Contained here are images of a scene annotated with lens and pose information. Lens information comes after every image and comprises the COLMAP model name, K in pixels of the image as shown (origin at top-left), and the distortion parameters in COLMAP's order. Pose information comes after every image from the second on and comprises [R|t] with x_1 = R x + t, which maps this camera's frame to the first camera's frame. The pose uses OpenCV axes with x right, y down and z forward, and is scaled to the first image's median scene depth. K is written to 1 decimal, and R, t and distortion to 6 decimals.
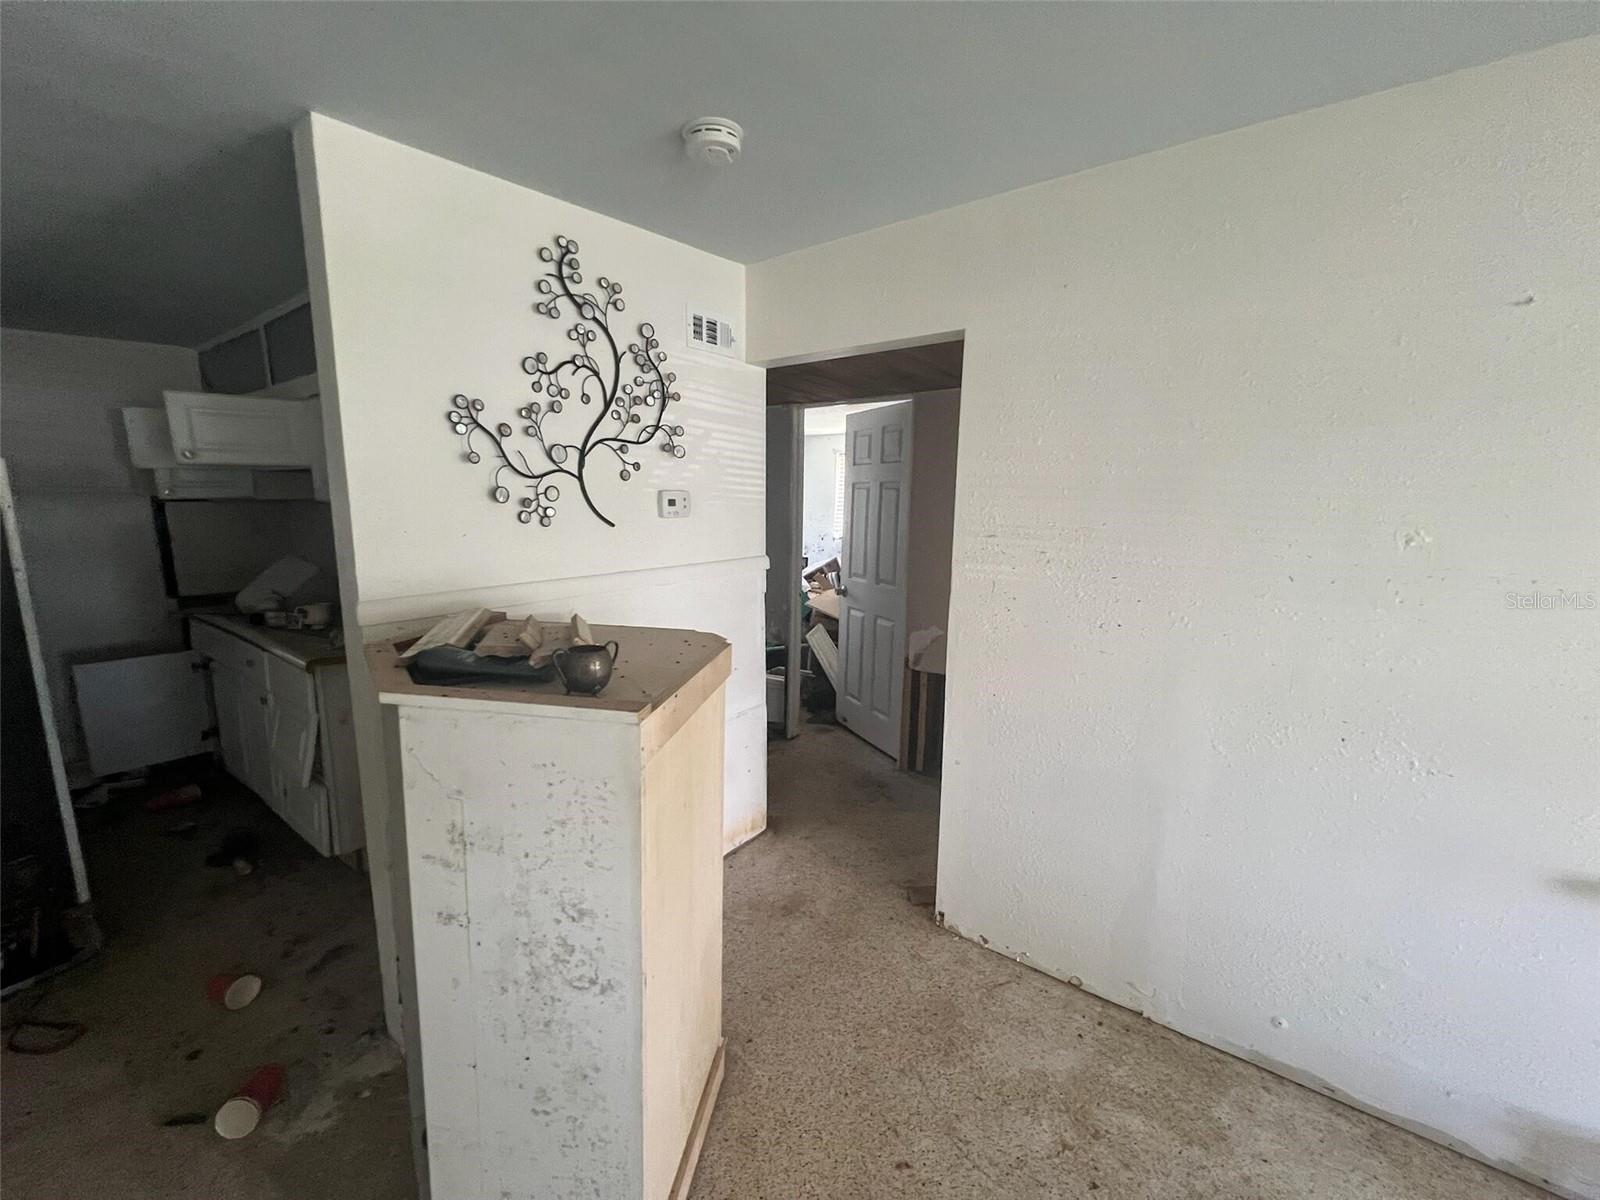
lens RADIAL K [[633.6, 0, 802.1], [0, 633.6, 605.2], [0, 0, 1]] dist [-0.003679, -0.000385]
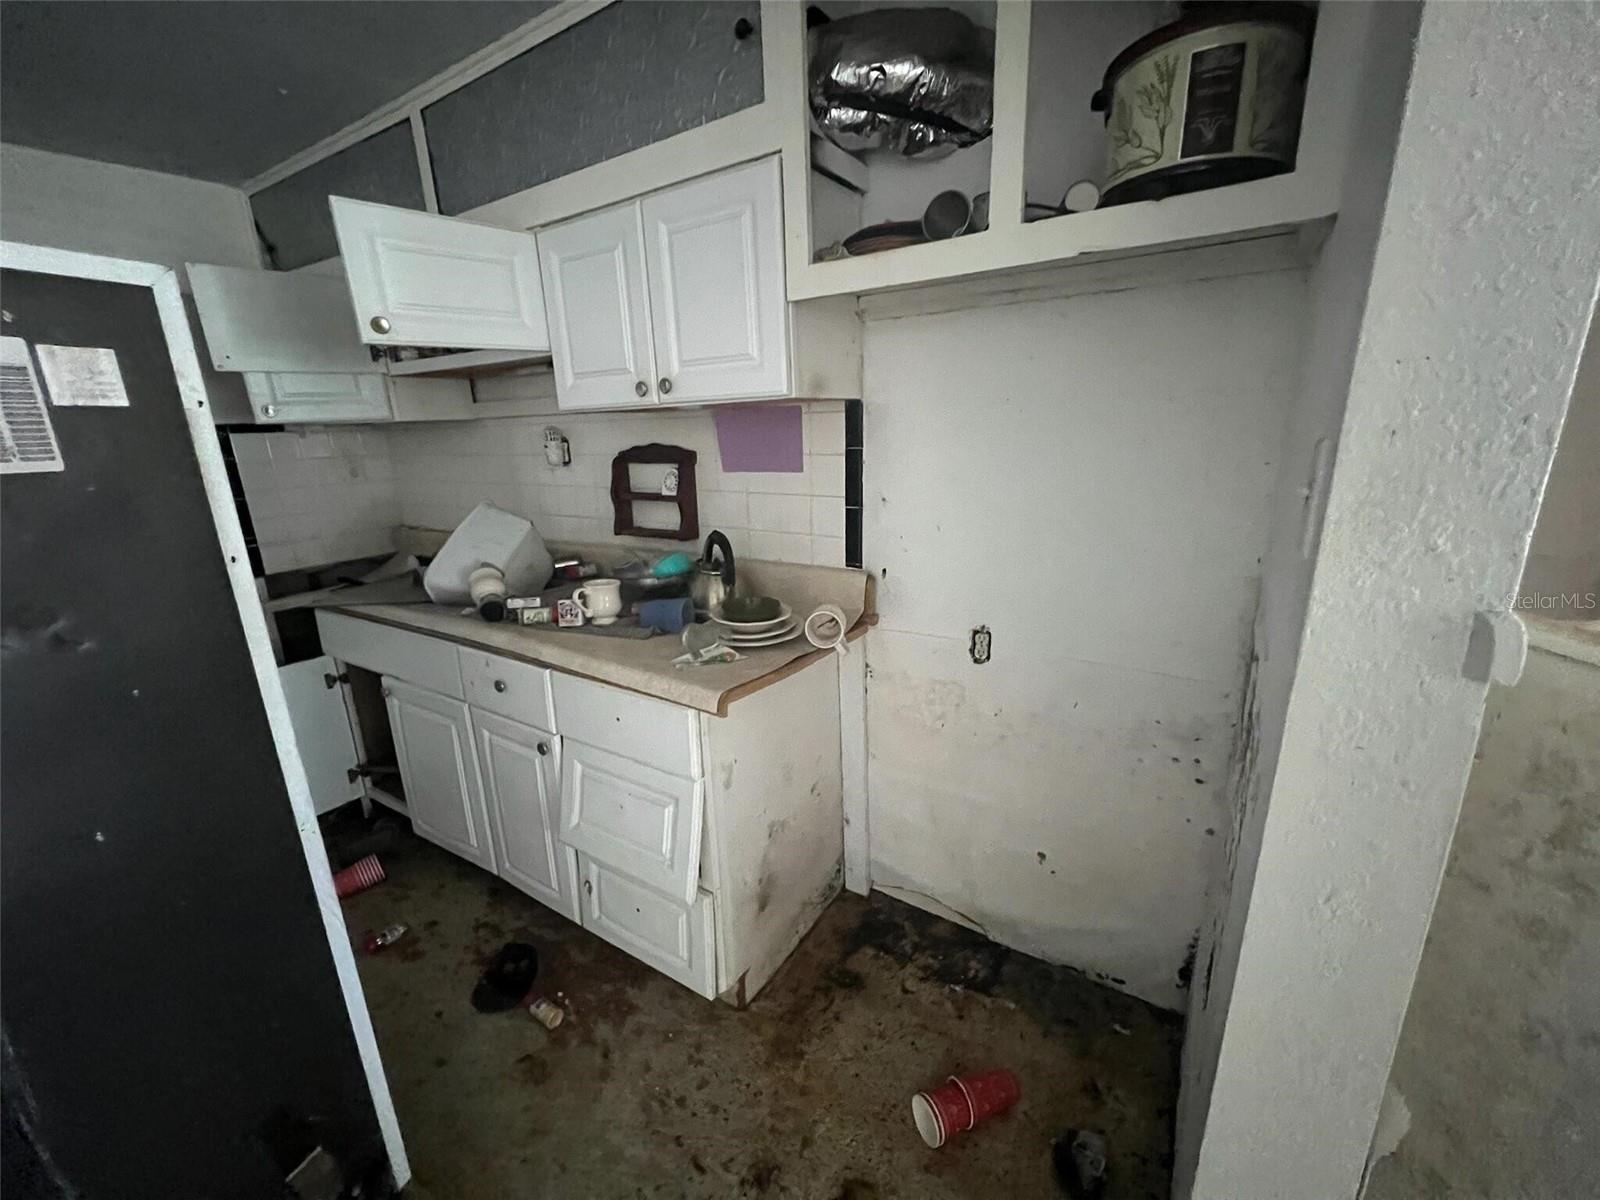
lens RADIAL K [[642.6, 0, 809.3], [0, 642.6, 602.3], [0, 0, 1]] dist [0.000566, 0.000972]
pose [[0.997361, -0.053371, 0.049216, -0.625311], [0.048128, 0.993601, 0.102181, -0.038421], [-0.054355, -0.099543, 0.993548, 0.390413]]
